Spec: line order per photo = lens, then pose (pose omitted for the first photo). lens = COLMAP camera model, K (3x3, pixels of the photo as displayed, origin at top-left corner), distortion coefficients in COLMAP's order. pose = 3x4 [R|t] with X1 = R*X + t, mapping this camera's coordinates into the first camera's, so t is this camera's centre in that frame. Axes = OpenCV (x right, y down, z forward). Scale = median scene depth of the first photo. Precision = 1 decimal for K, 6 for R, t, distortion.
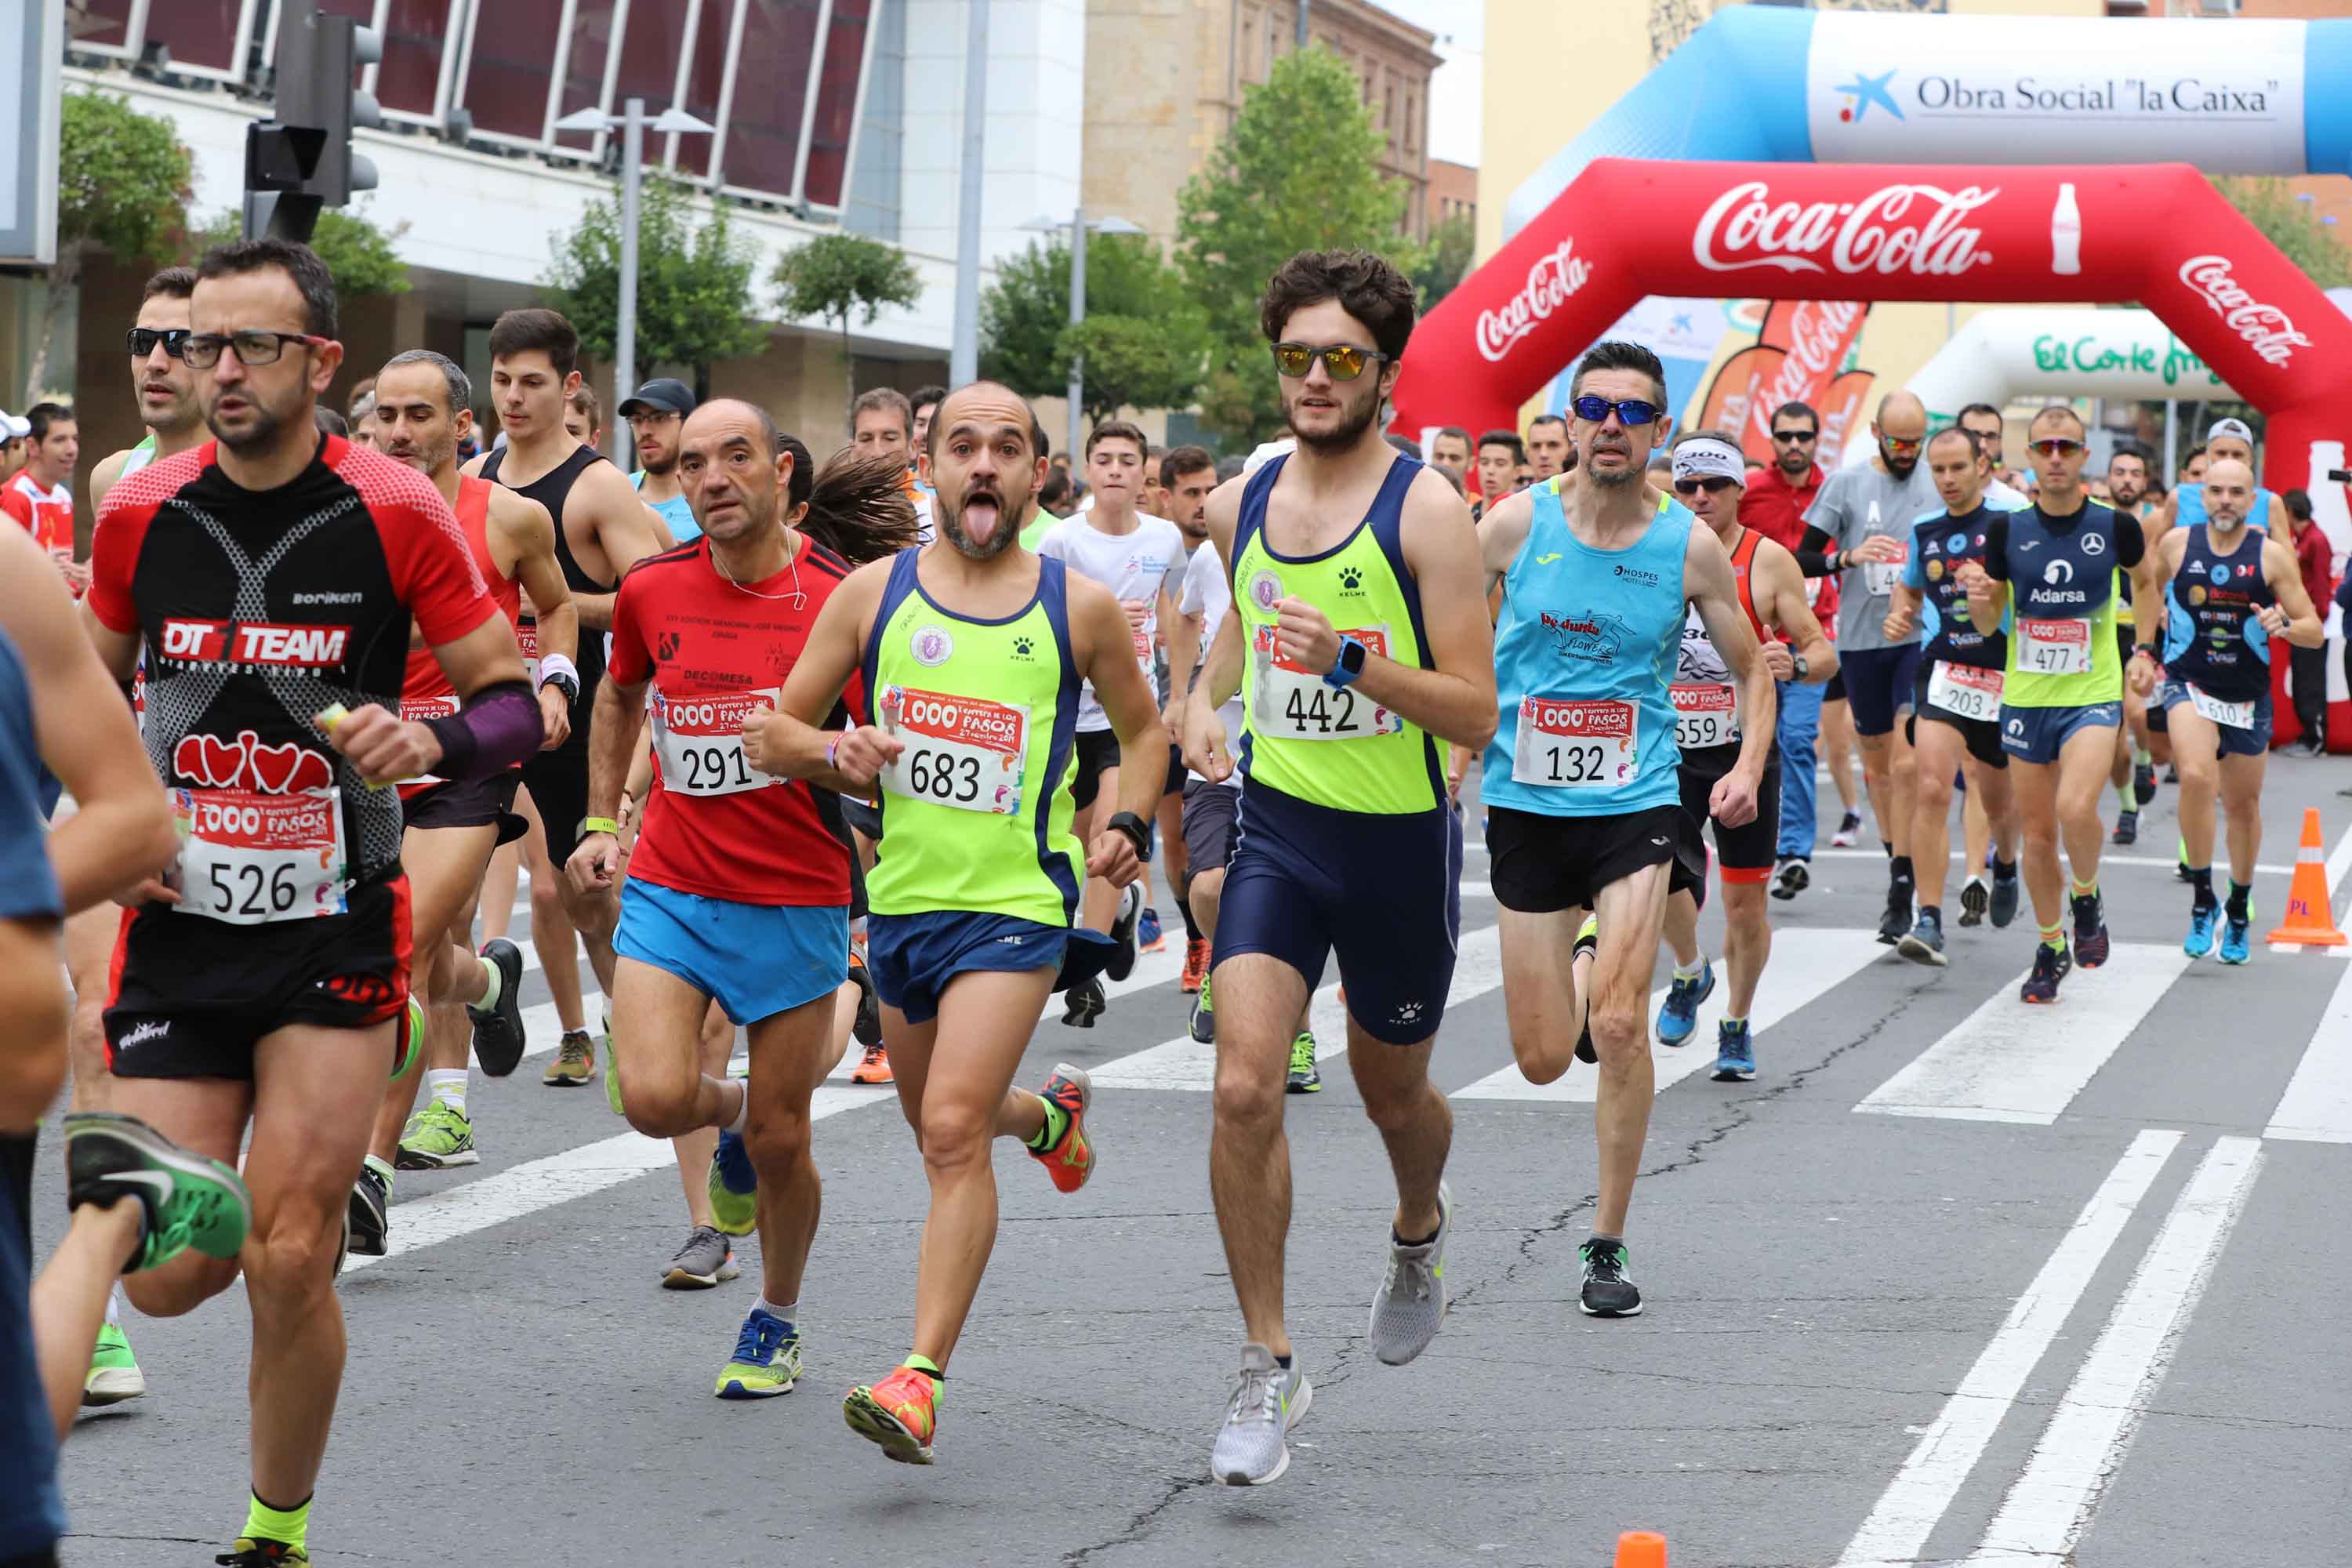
lens RADIAL K [[5323.7, 0, 1178.9], [0, 5323.7, 851.4], [0, 0, 1]] dist [-0.309775, 0.037053]
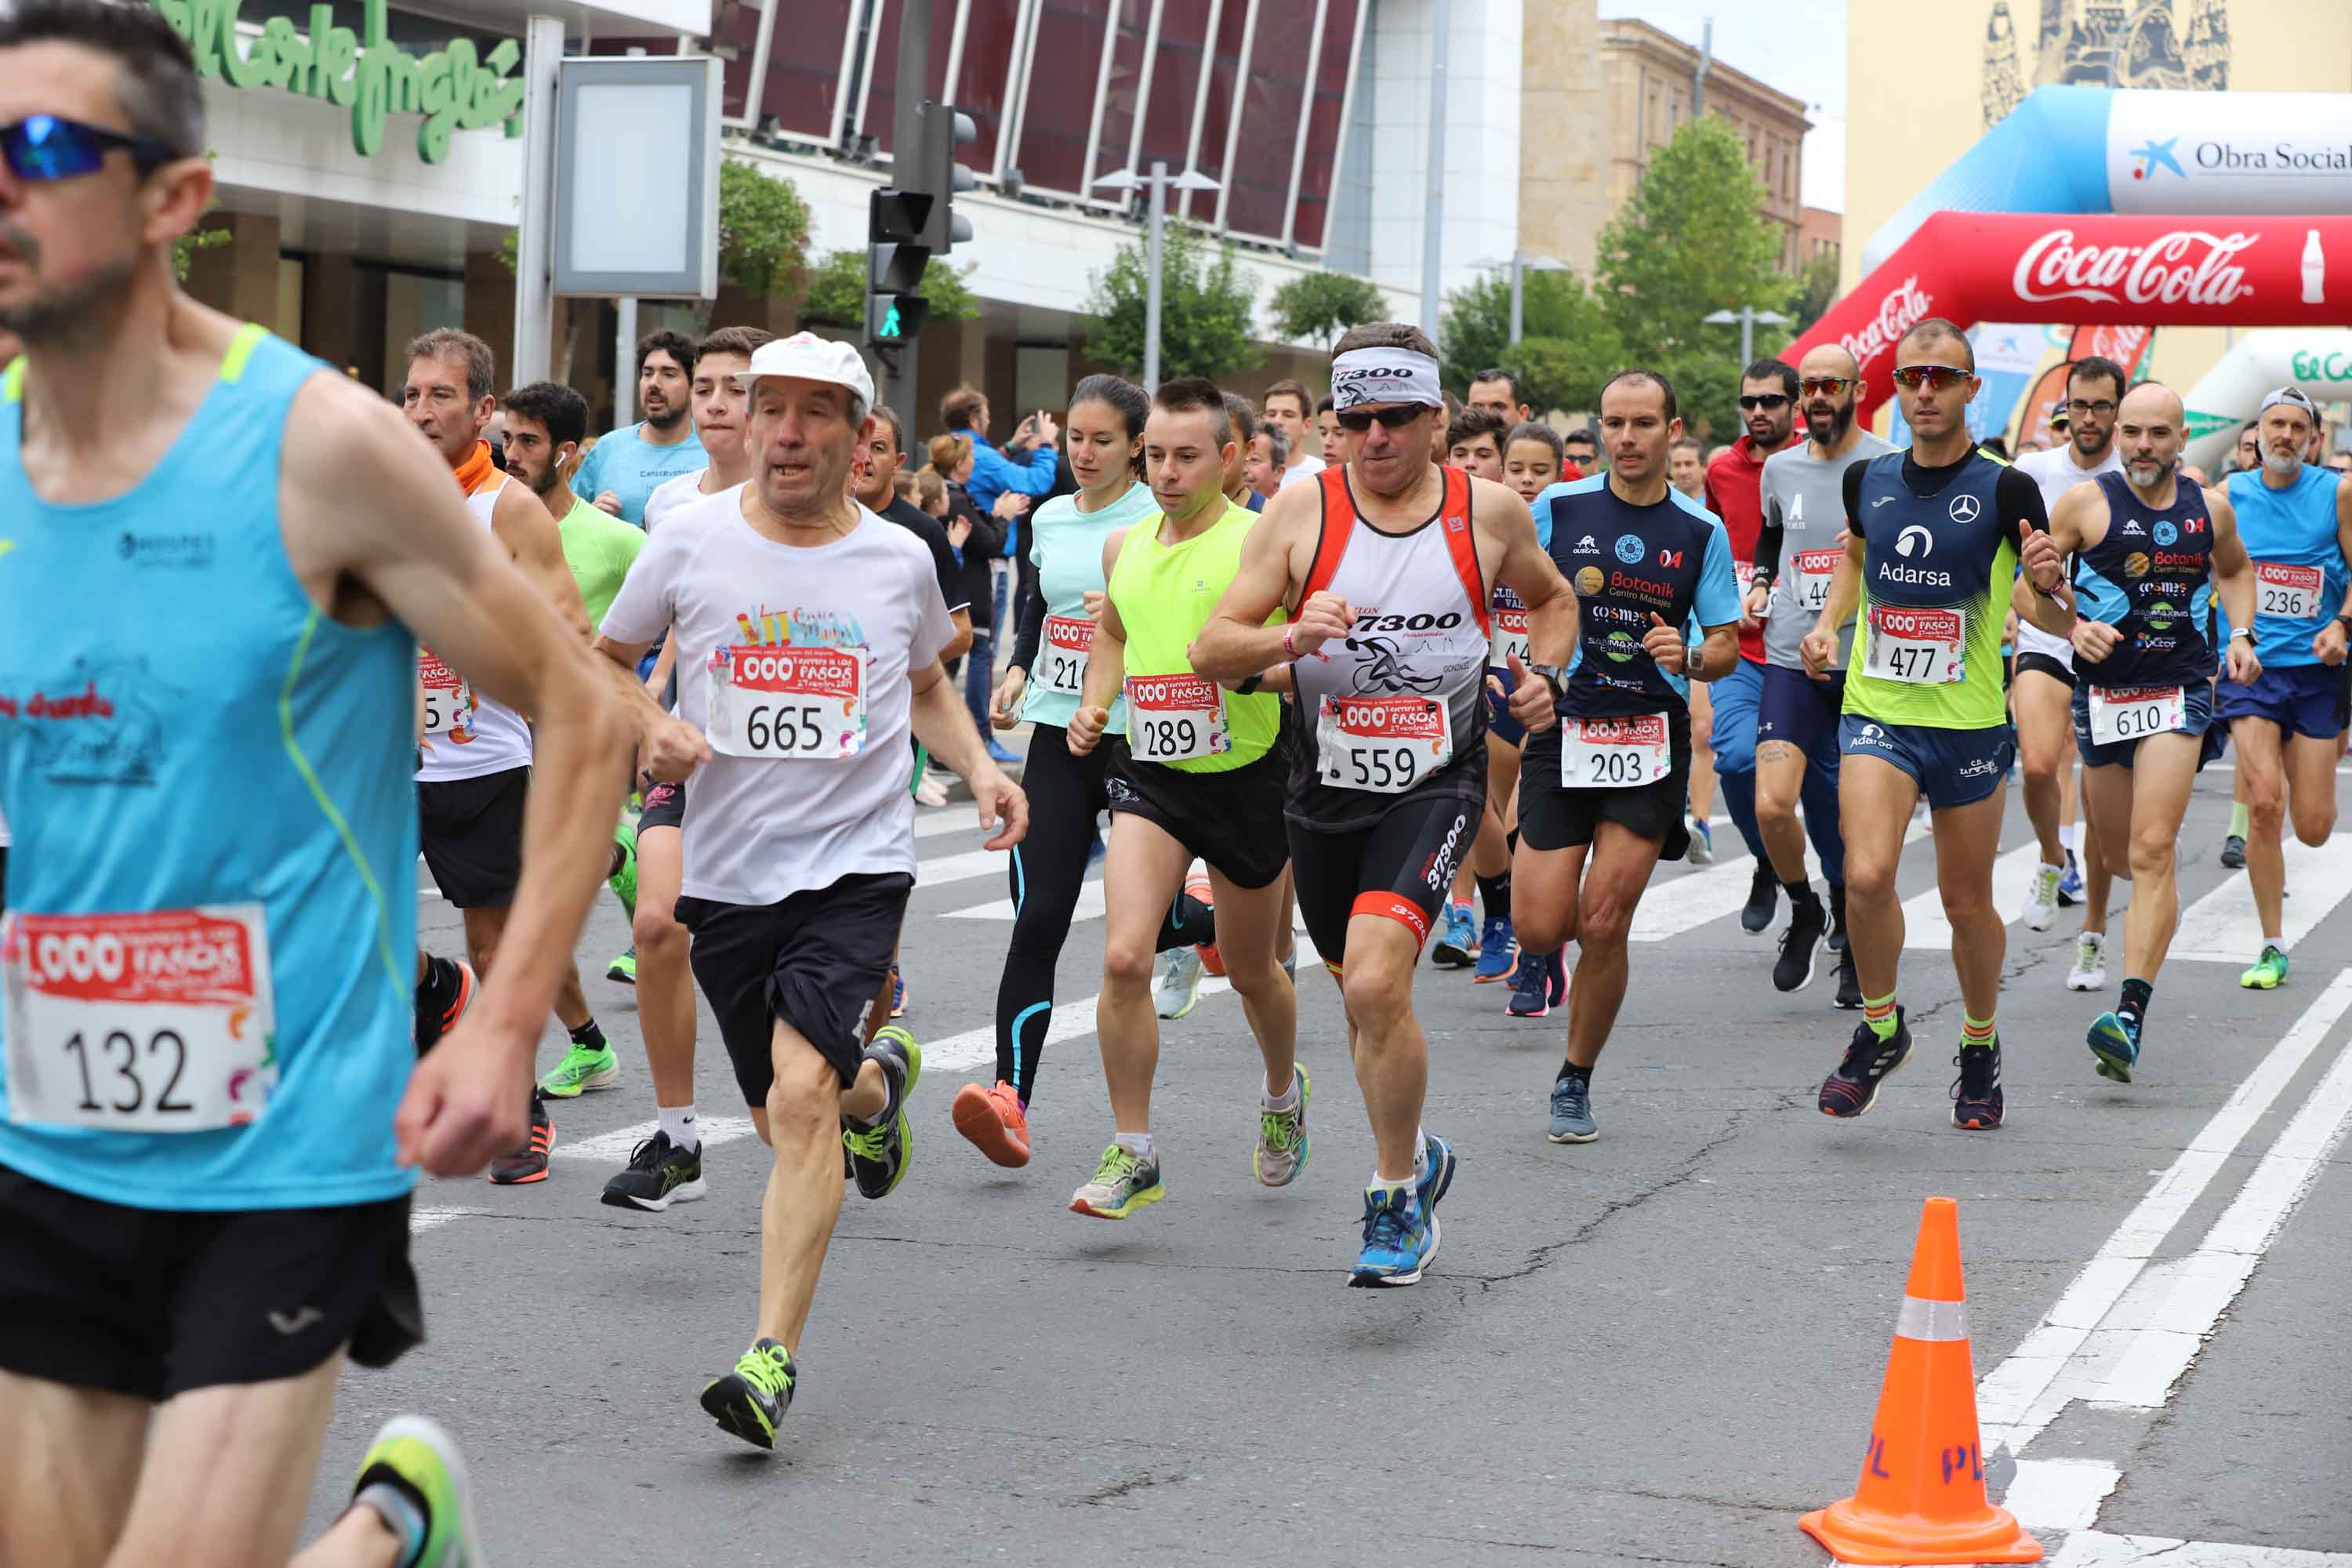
lens RADIAL K [[5323.7, 0, 1178.9], [0, 5323.7, 851.4], [0, 0, 1]] dist [-0.309775, 0.037053]
pose [[0.997355, 0.001582, -0.072666, -0.007725], [-0.001512, 0.999998, 0.001015, 0.017485], [0.072668, -0.000903, 0.997356, -0.235951]]
